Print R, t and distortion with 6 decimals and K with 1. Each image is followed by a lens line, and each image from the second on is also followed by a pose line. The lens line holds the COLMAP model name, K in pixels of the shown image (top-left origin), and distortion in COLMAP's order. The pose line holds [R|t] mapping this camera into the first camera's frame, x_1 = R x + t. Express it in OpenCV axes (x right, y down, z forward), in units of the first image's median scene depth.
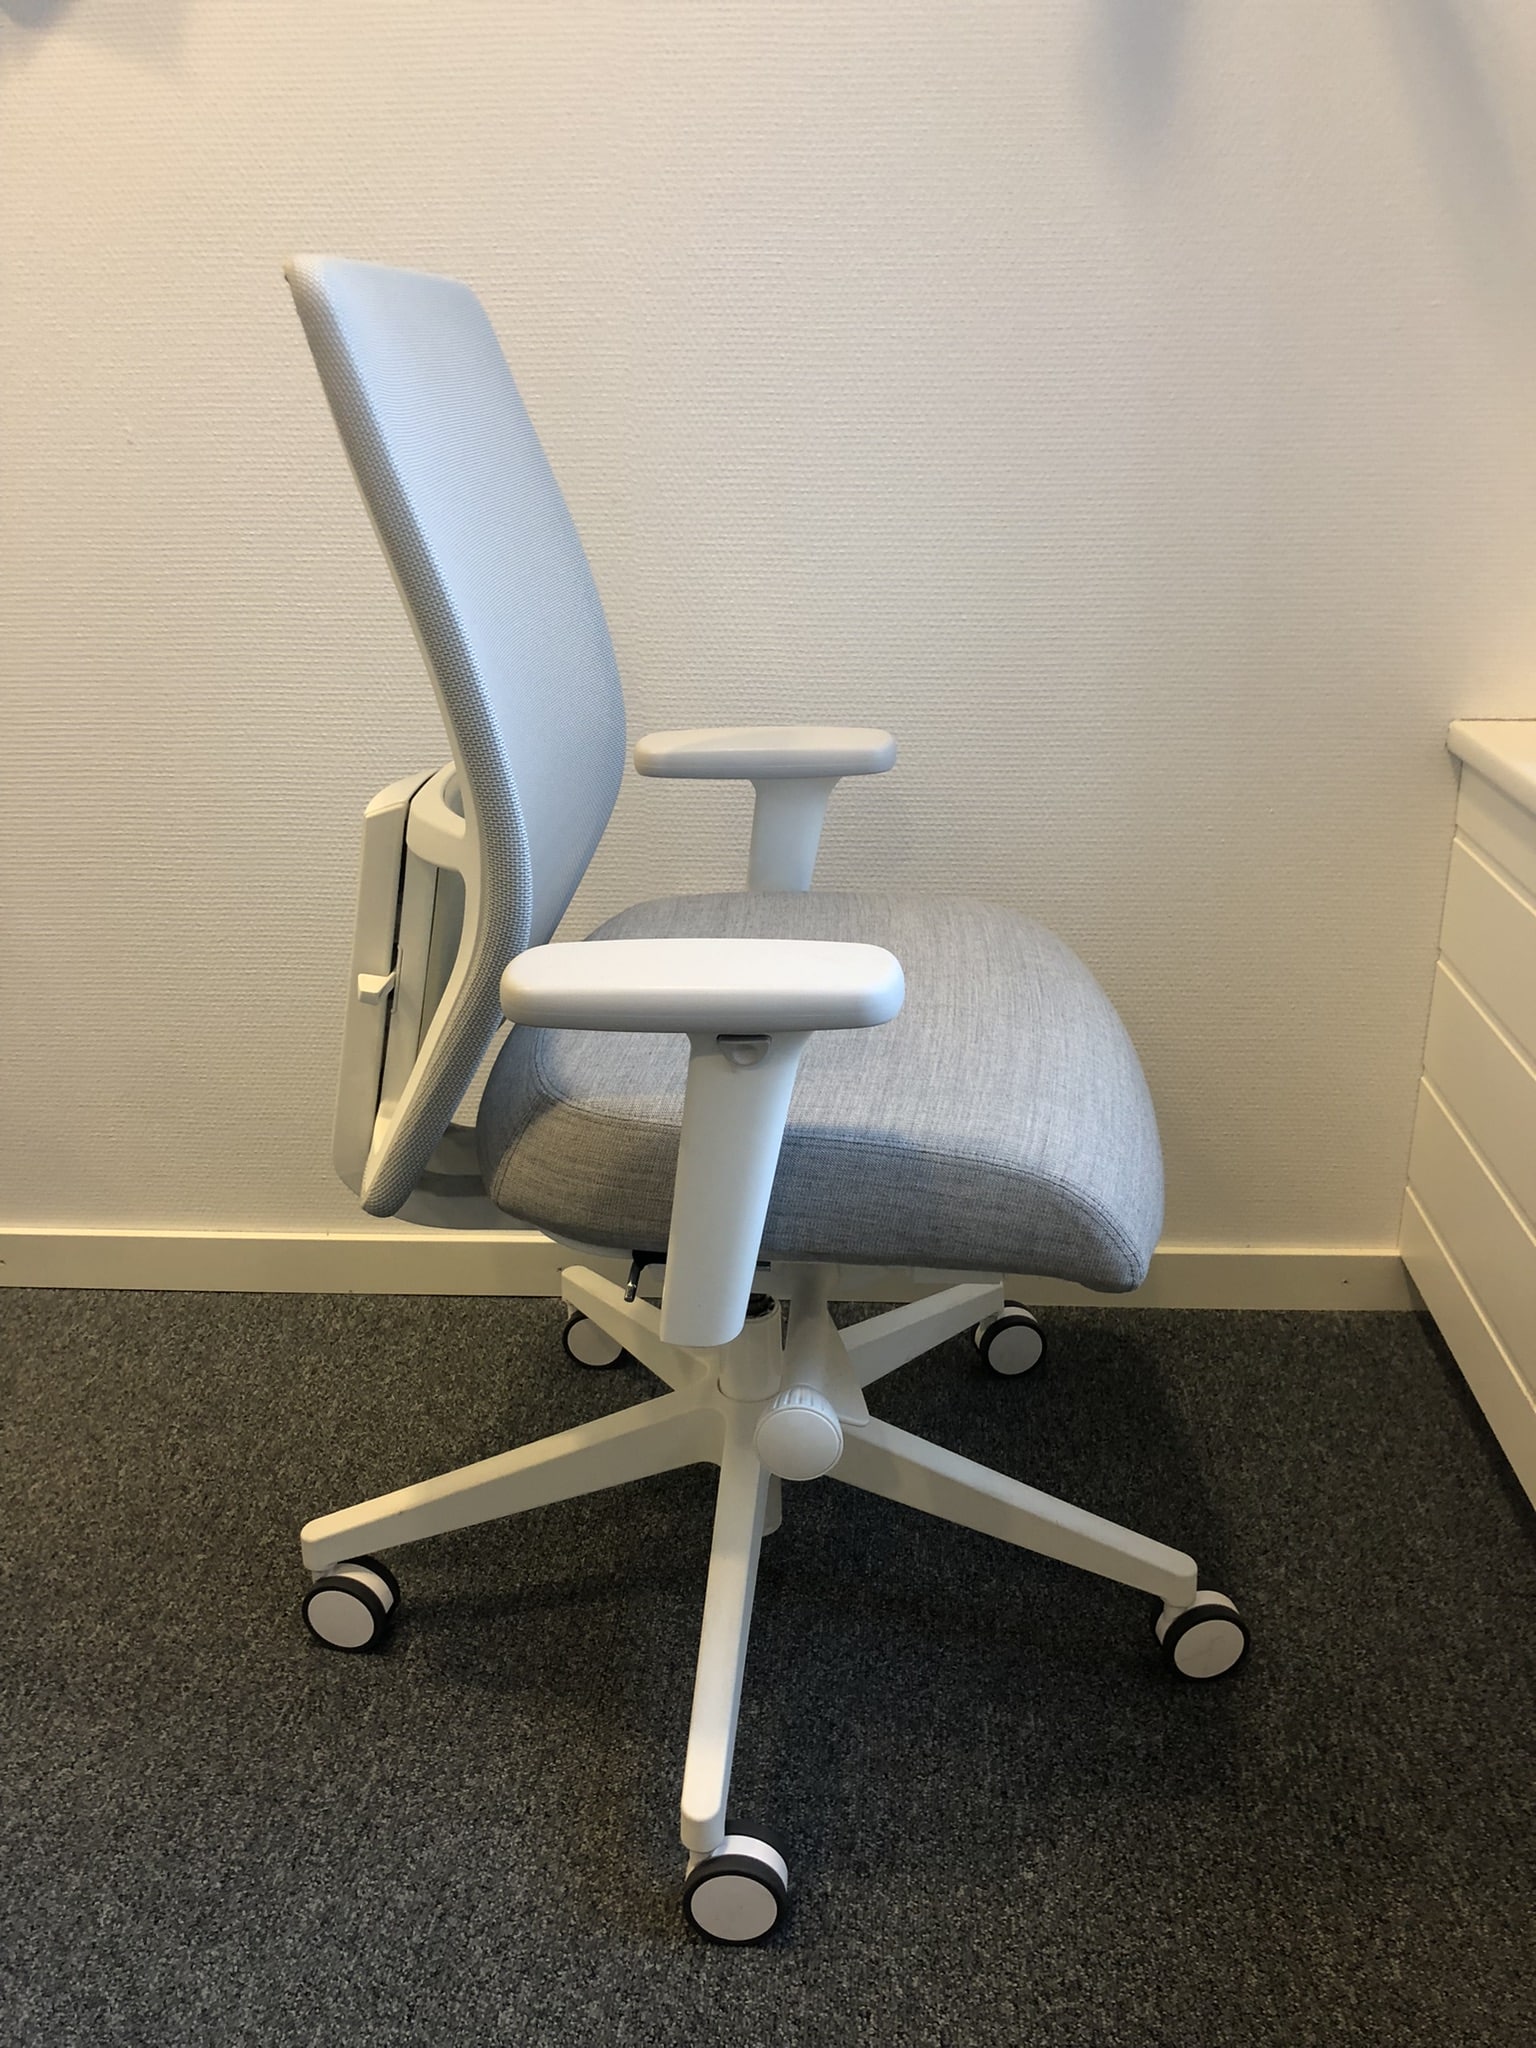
lens RADIAL K [[1650.3, 0, 768.0], [0, 1650.3, 1024.0], [0, 0, 1]] dist [-0.006168, -0.011381]
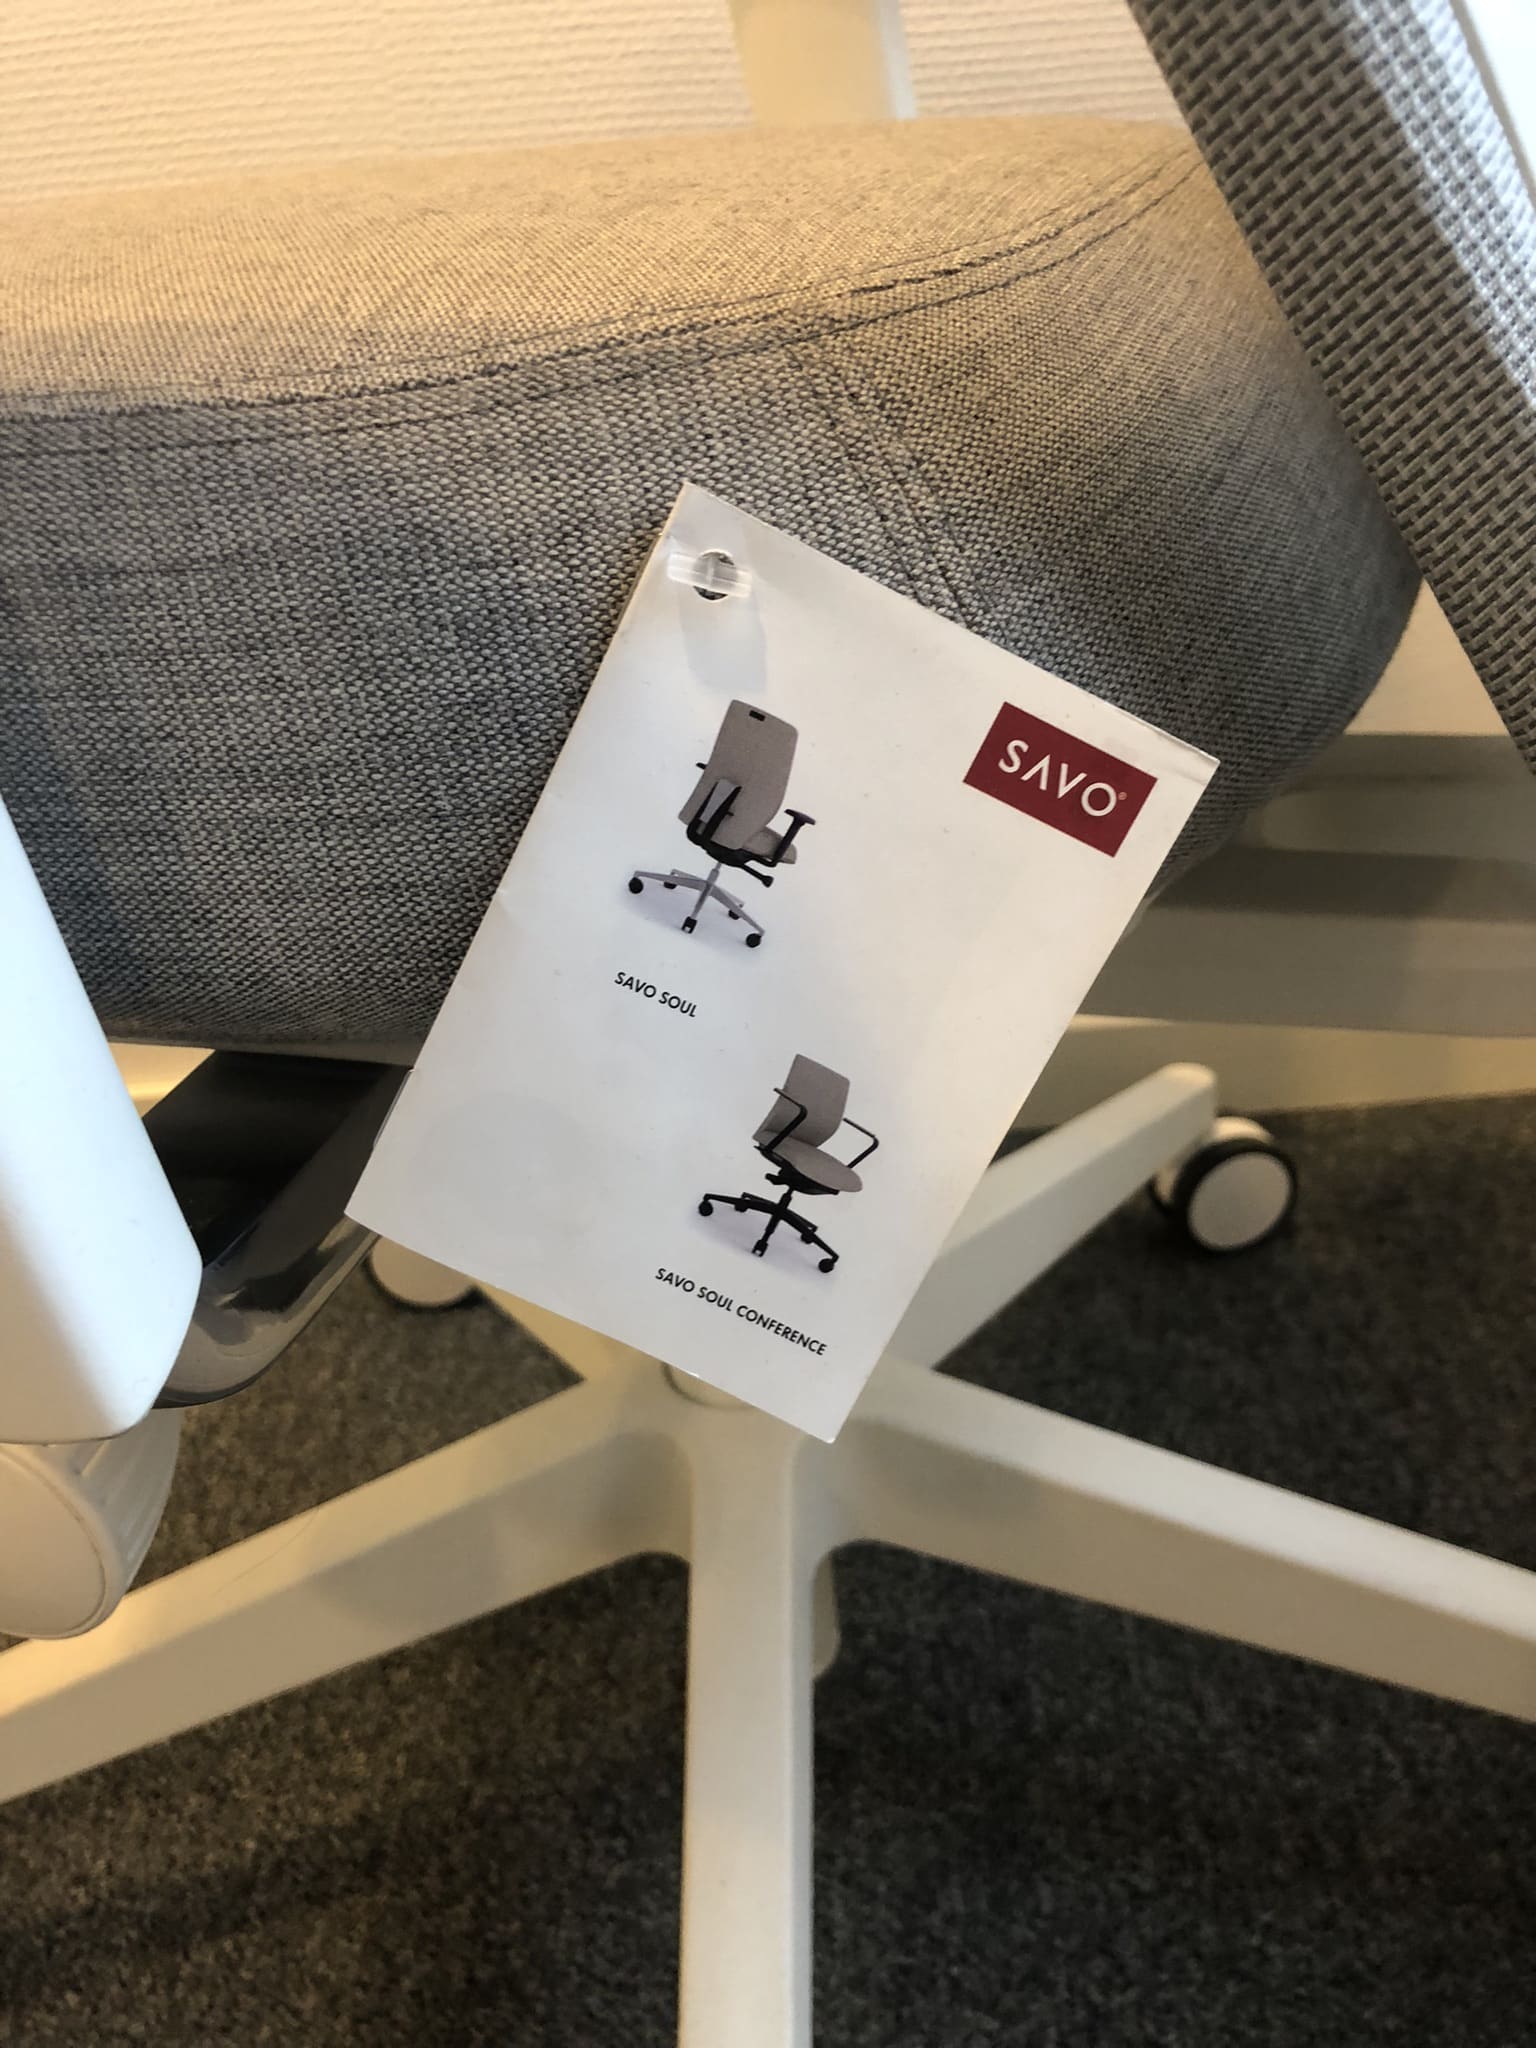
lens RADIAL K [[1650.3, 0, 768.0], [0, 1650.3, 1024.0], [0, 0, 1]] dist [-0.006168, -0.011381]
pose [[0.995511, -0.089453, 0.030911, -0.009916], [0.086238, 0.991914, 0.093112, 0.104624], [-0.038991, -0.090029, 0.995176, 0.634515]]
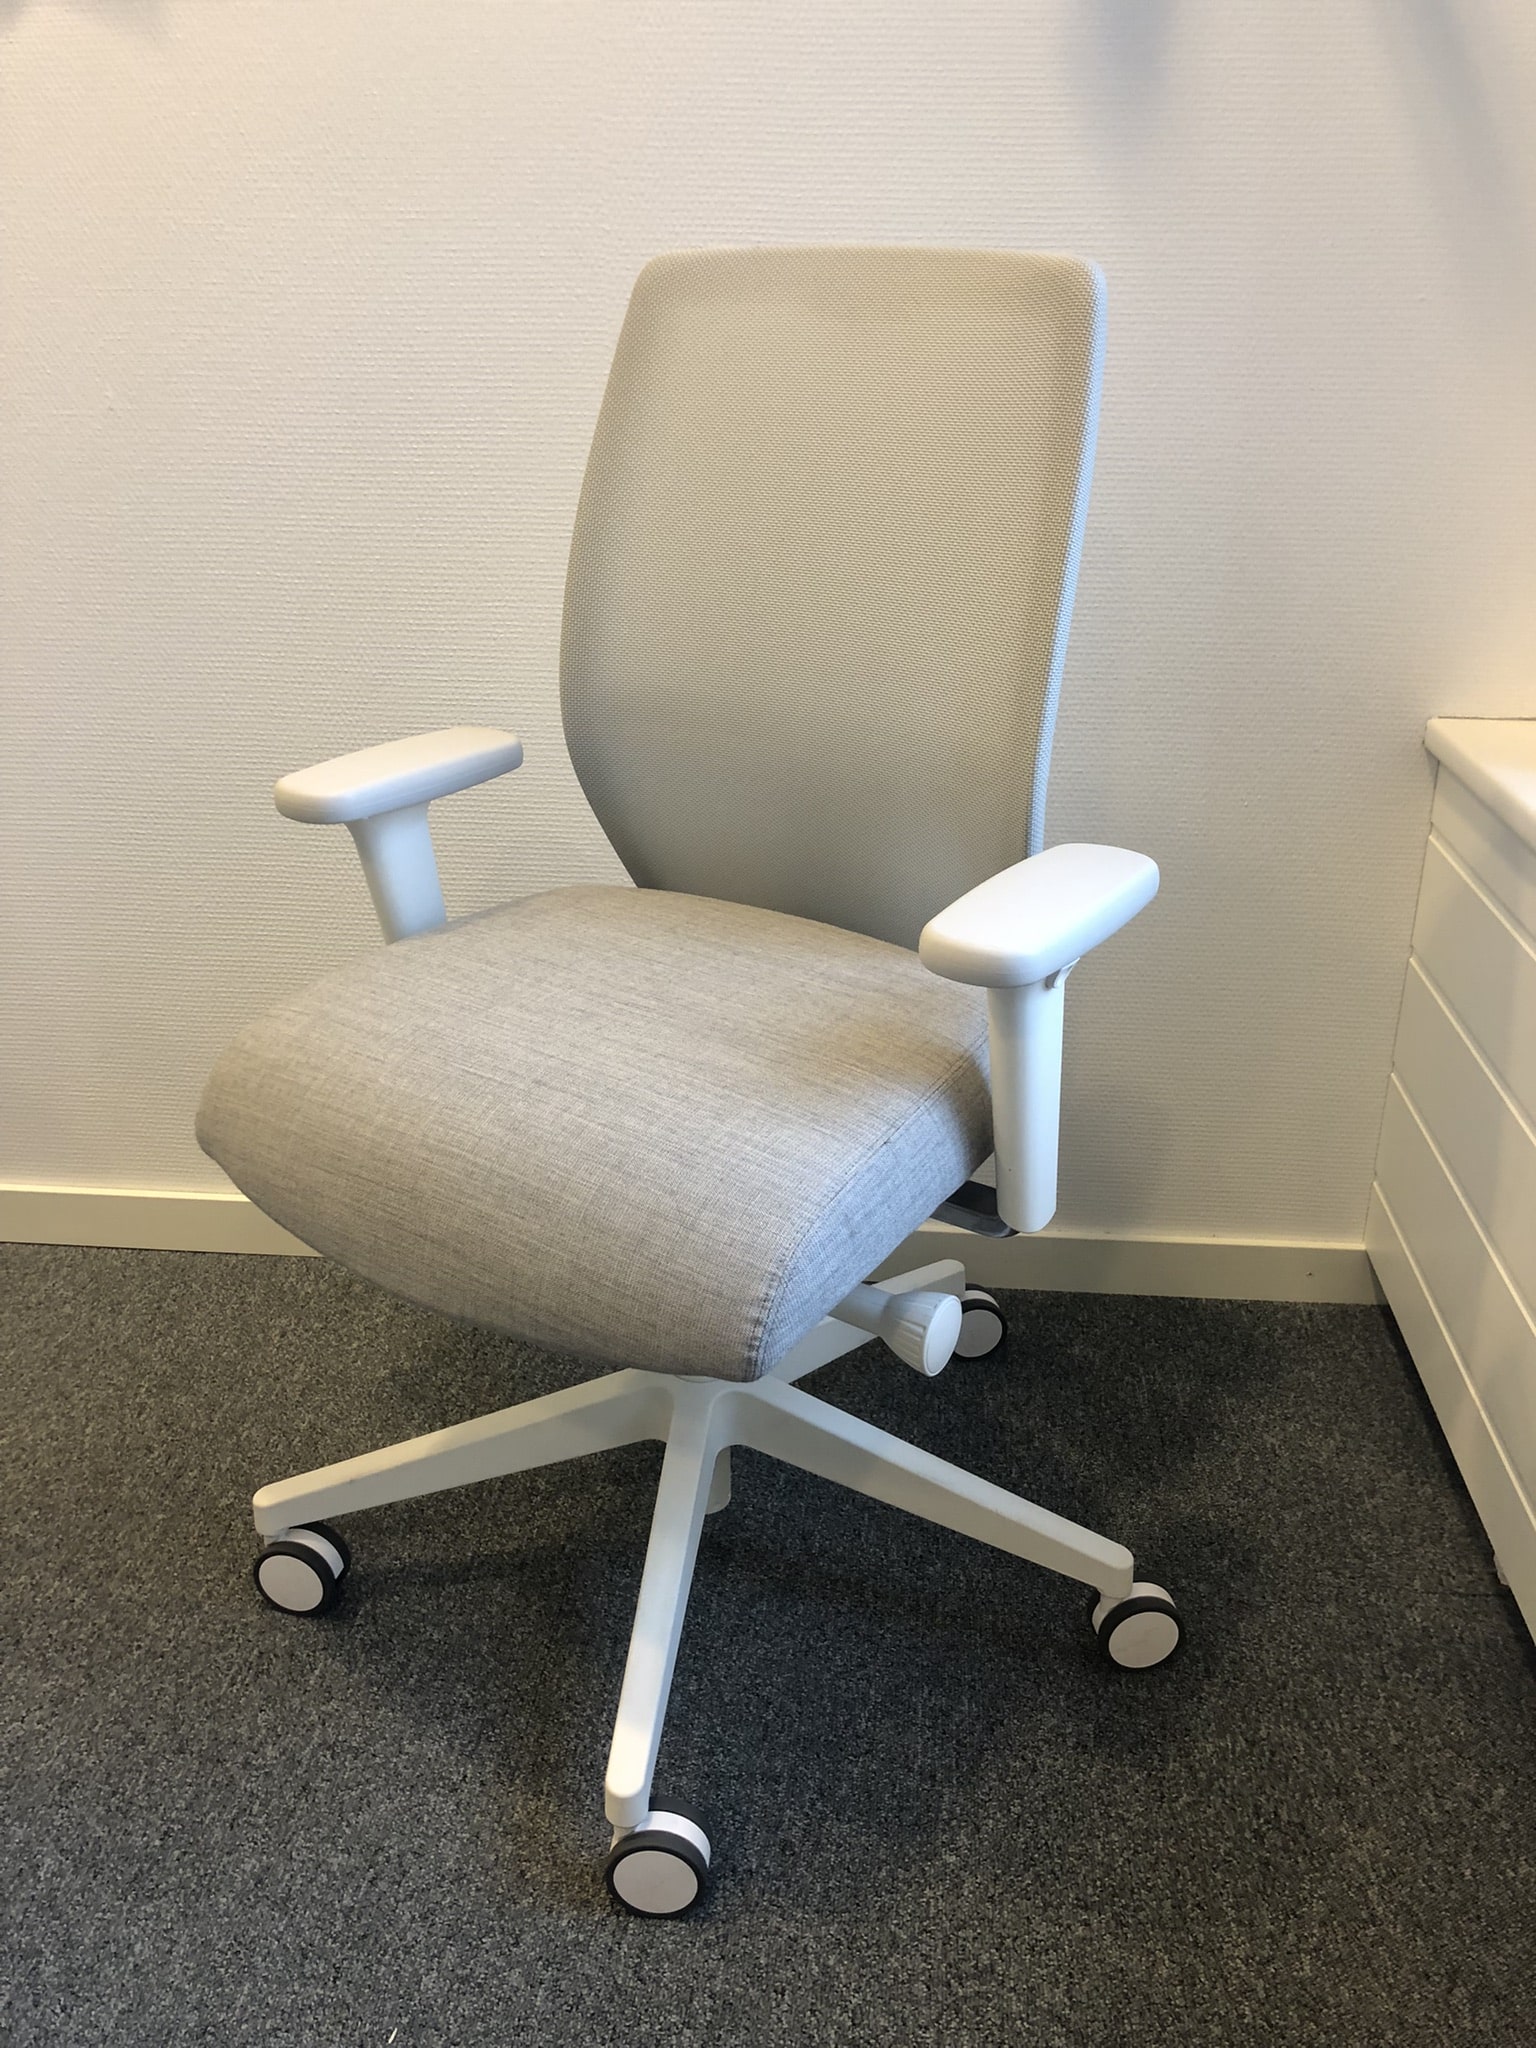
lens RADIAL K [[1650.0, 0, 770.4], [0, 1650.0, 1019.2], [0, 0, 1]] dist [-0.008559, -0.002298]
pose [[0.999584, 0.025845, -0.012778, 0.041470], [-0.025513, 0.999350, 0.025468, -0.021255], [0.013428, -0.025131, 0.999594, -0.004073]]
